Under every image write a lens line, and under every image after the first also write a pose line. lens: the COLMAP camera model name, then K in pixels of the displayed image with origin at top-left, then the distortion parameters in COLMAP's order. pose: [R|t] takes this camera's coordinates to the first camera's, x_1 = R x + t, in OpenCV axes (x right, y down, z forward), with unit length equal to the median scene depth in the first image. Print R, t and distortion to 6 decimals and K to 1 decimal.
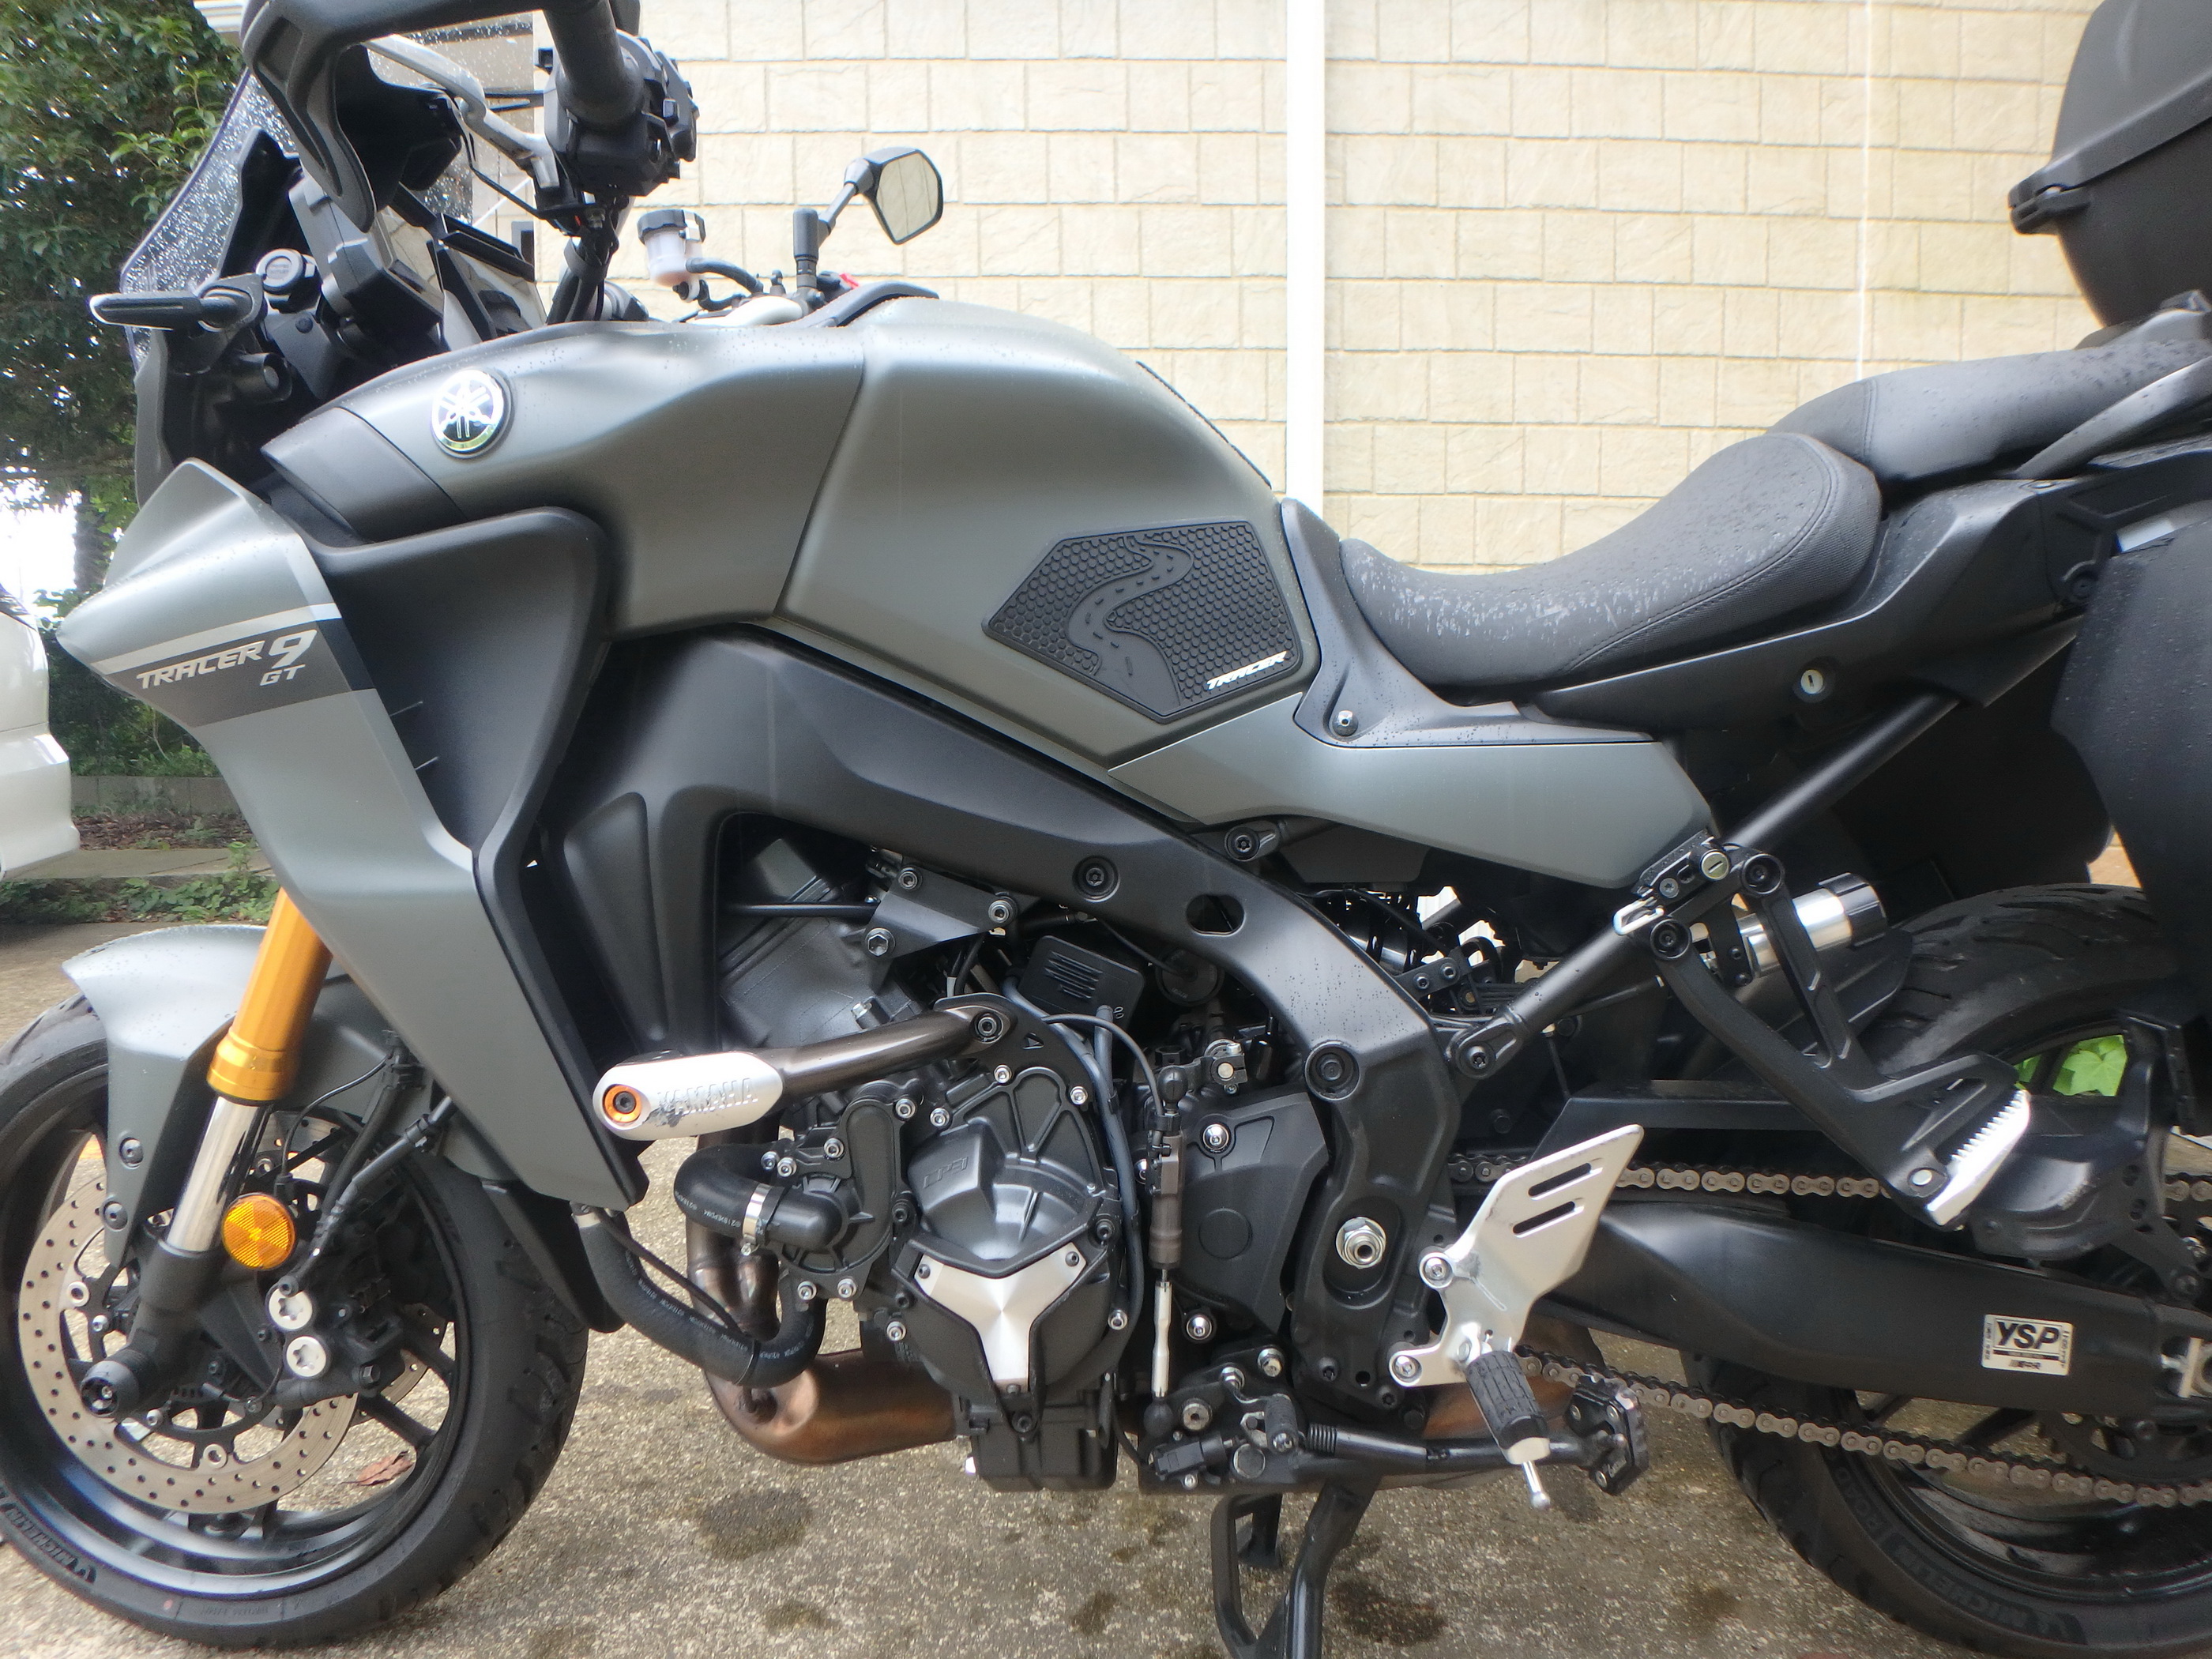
lens RADIAL K [[1368.1, 0, 1122.3], [0, 1368.1, 822.2], [0, 0, 1]] dist [-0.053516, 0.012227]
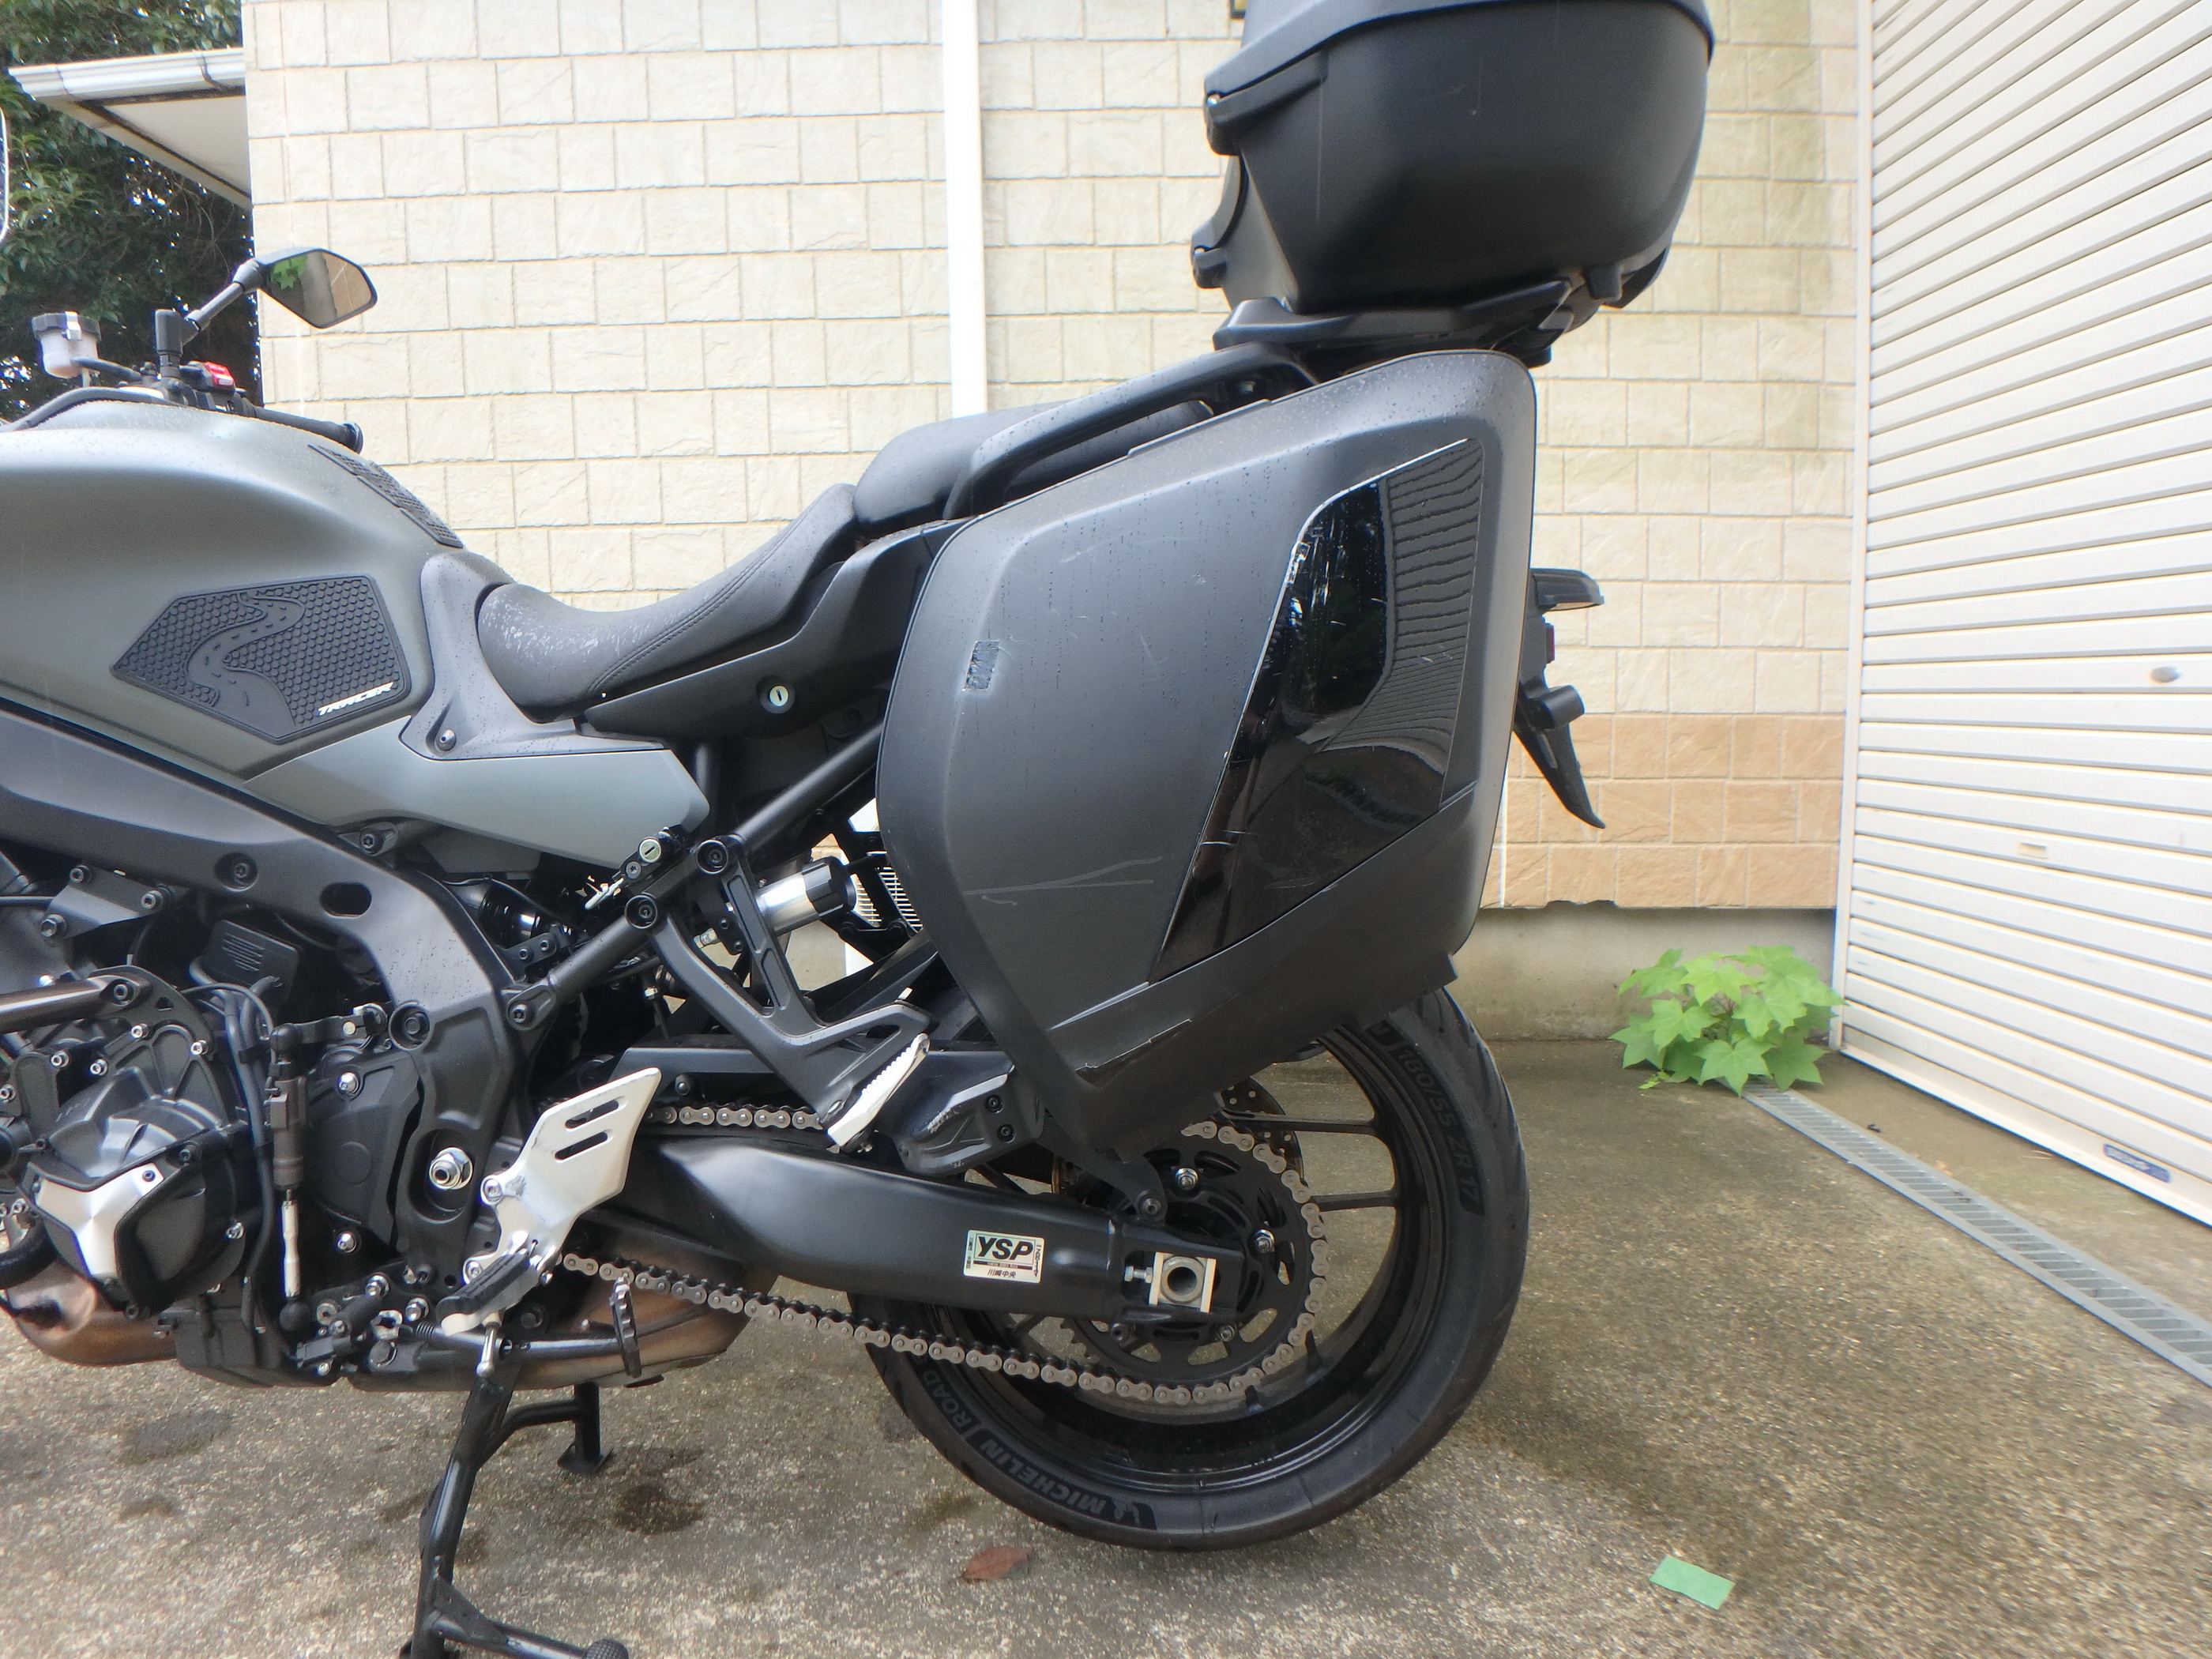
lens RADIAL K [[1368.1, 0, 1097.9], [0, 1368.1, 830.8], [0, 0, 1]] dist [-0.053516, 0.012227]
pose [[0.999822, -0.012349, -0.014281, 0.705974], [0.012308, 0.999920, -0.002910, 0.016892], [0.014316, 0.002734, 0.999894, -0.174826]]
